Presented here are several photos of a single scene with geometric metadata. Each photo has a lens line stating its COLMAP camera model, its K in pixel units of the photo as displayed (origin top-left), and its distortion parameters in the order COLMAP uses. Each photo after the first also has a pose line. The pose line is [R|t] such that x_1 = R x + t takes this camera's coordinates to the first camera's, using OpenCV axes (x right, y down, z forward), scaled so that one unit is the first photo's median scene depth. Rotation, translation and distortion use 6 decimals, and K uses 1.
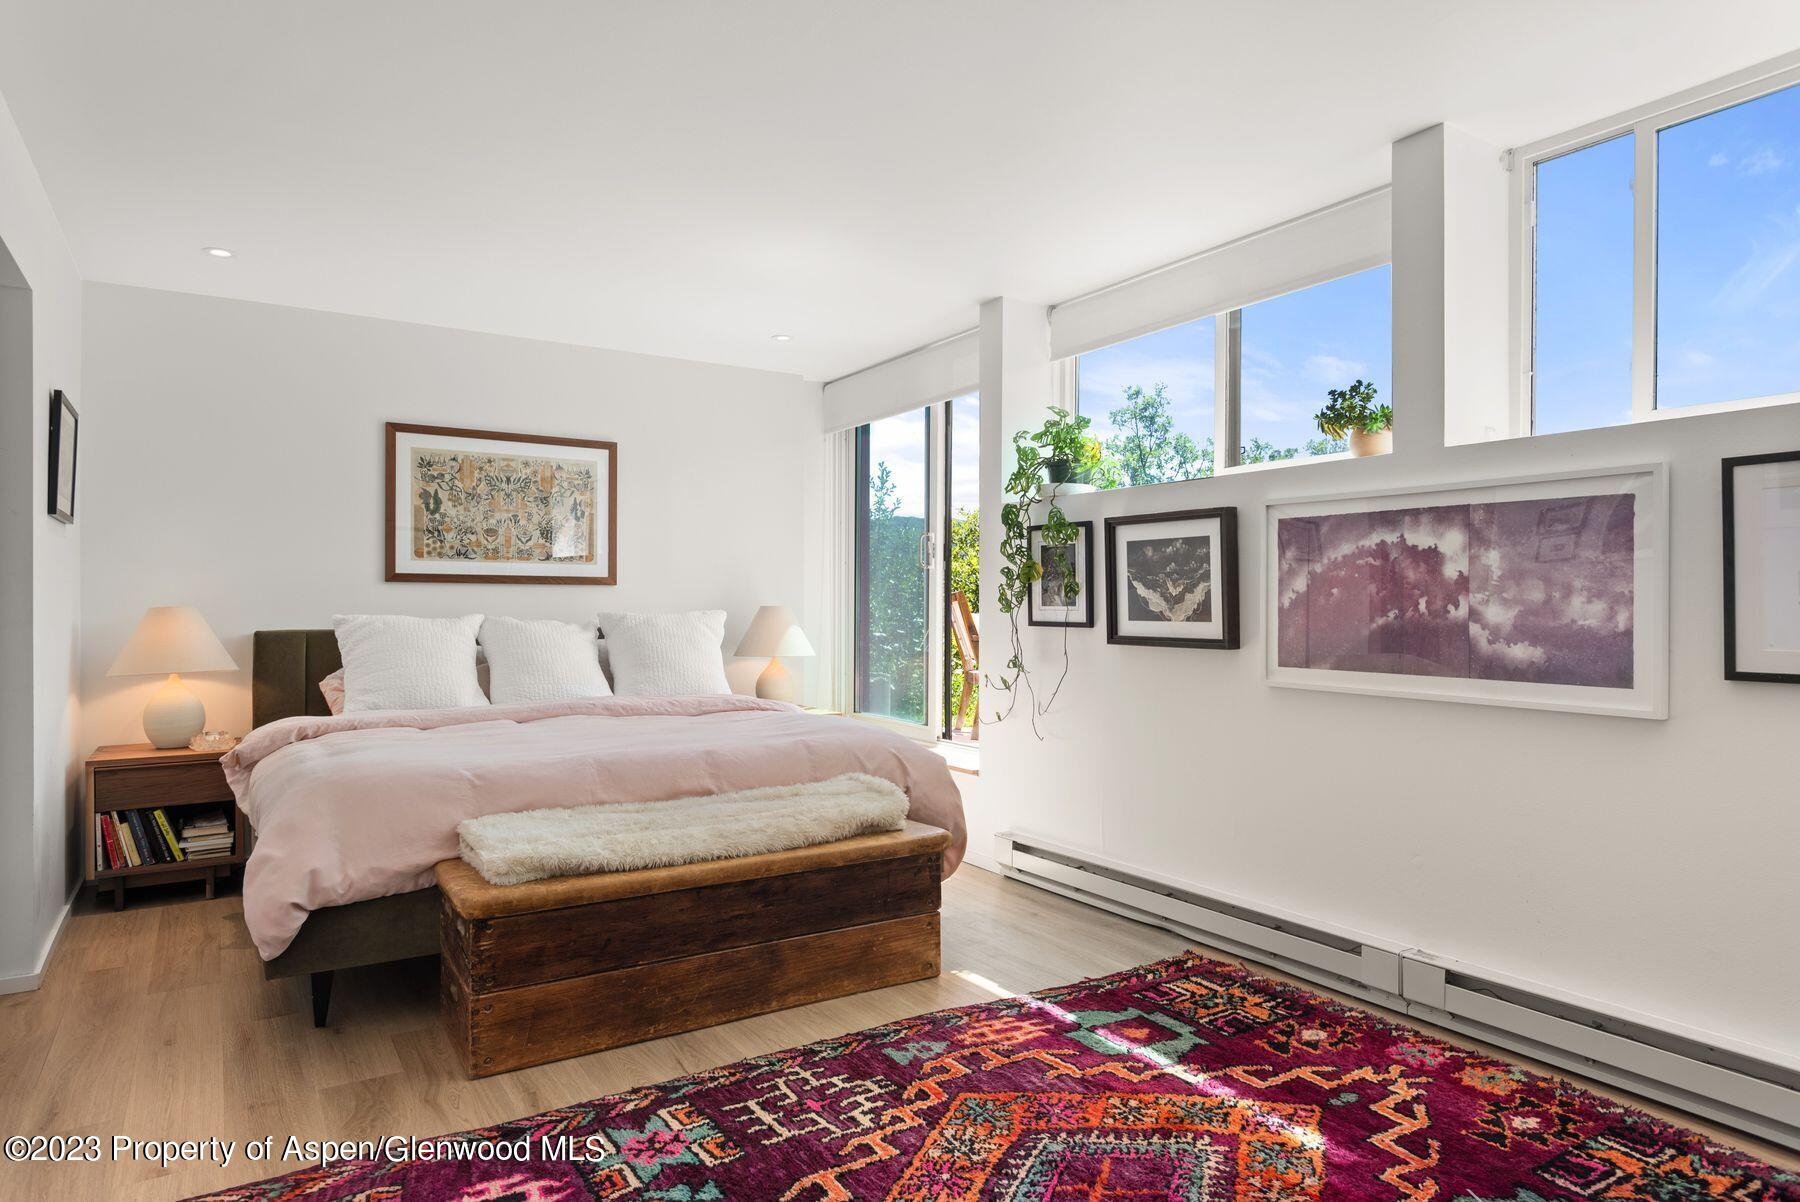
lens RADIAL K [[1111.8, 0, 900.0], [0, 1111.8, 601.0], [0, 0, 1]] dist [0.020869, -0.003826]
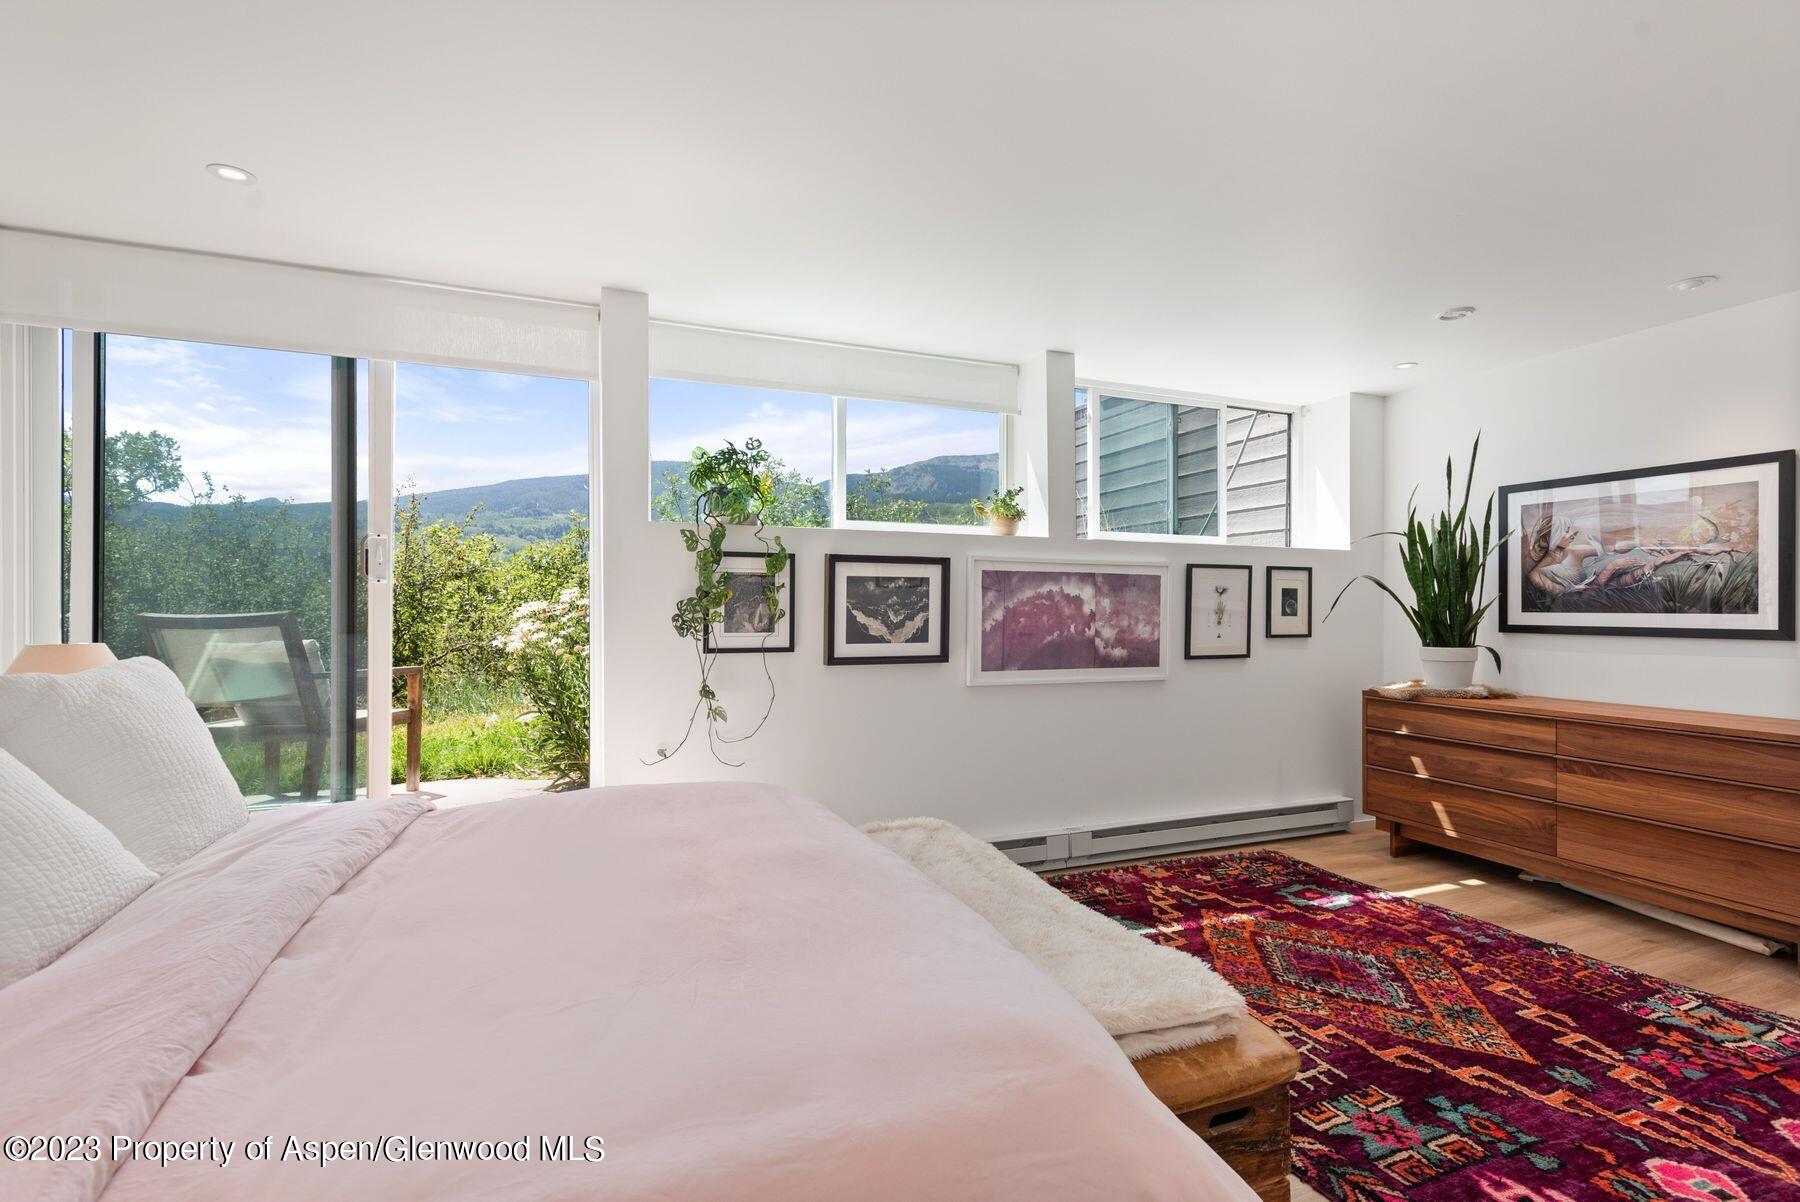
lens RADIAL K [[863.5, 0, 905.2], [0, 863.5, 613.4], [0, 0, 1]] dist [0.005653, -0.000136]
pose [[0.155178, -0.004177, 0.987878, -0.926967], [-0.003445, 0.999983, 0.004770, -0.025917], [-0.987881, -0.004143, 0.155161, 1.083043]]
